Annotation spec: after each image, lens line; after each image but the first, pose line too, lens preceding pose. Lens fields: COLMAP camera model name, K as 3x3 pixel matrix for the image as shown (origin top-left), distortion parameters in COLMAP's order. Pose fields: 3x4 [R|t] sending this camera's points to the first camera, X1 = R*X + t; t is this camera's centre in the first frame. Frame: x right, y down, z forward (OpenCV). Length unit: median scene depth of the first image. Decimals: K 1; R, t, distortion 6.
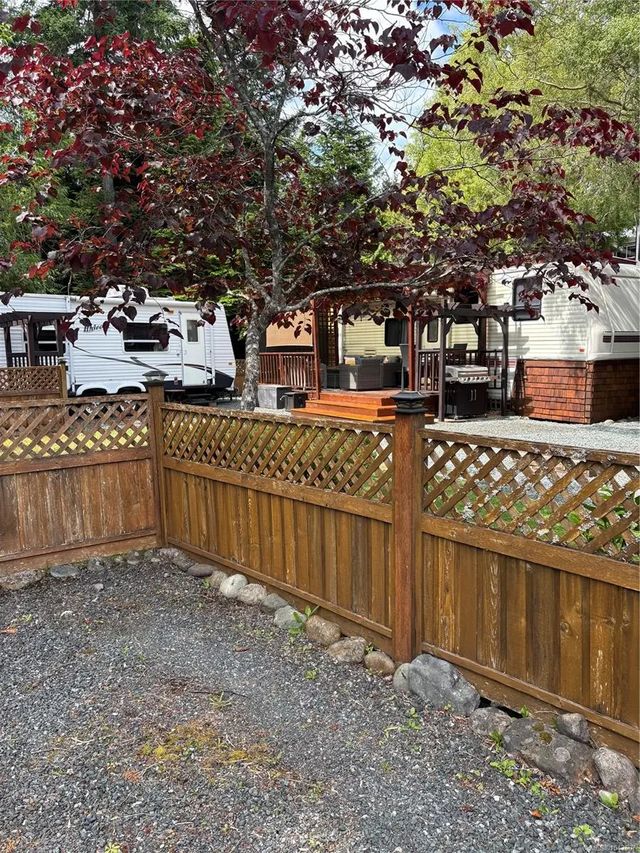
lens RADIAL K [[641.3, 0, 320.0], [0, 641.3, 426.5], [0, 0, 1]] dist [0.037456, -0.007382]
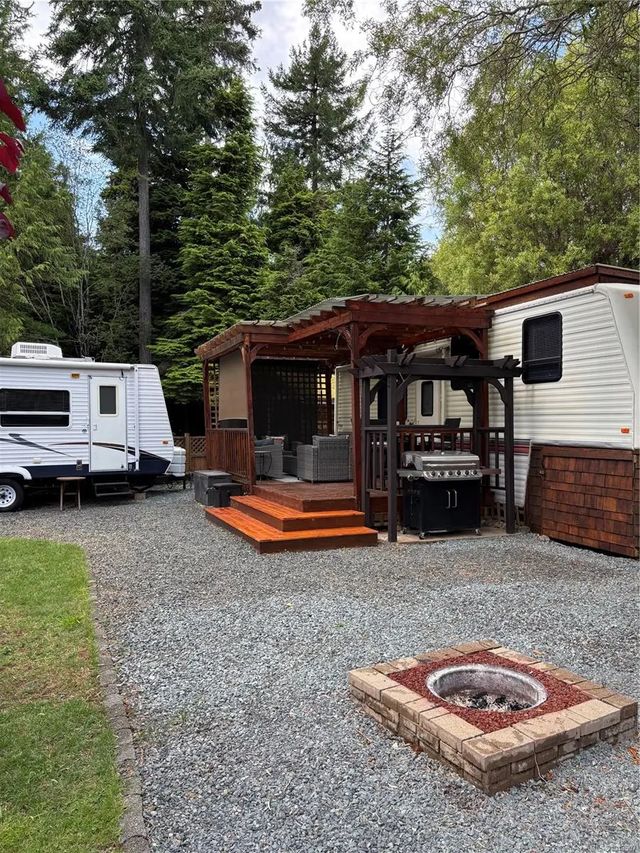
lens RADIAL K [[641.3, 0, 320.0], [0, 641.3, 426.5], [0, 0, 1]] dist [0.037456, -0.007382]
pose [[0.983719, 0.006875, -0.179579, 0.207808], [-0.027273, 0.993405, -0.111367, -0.042690], [0.177629, 0.114452, 0.977419, 0.328610]]
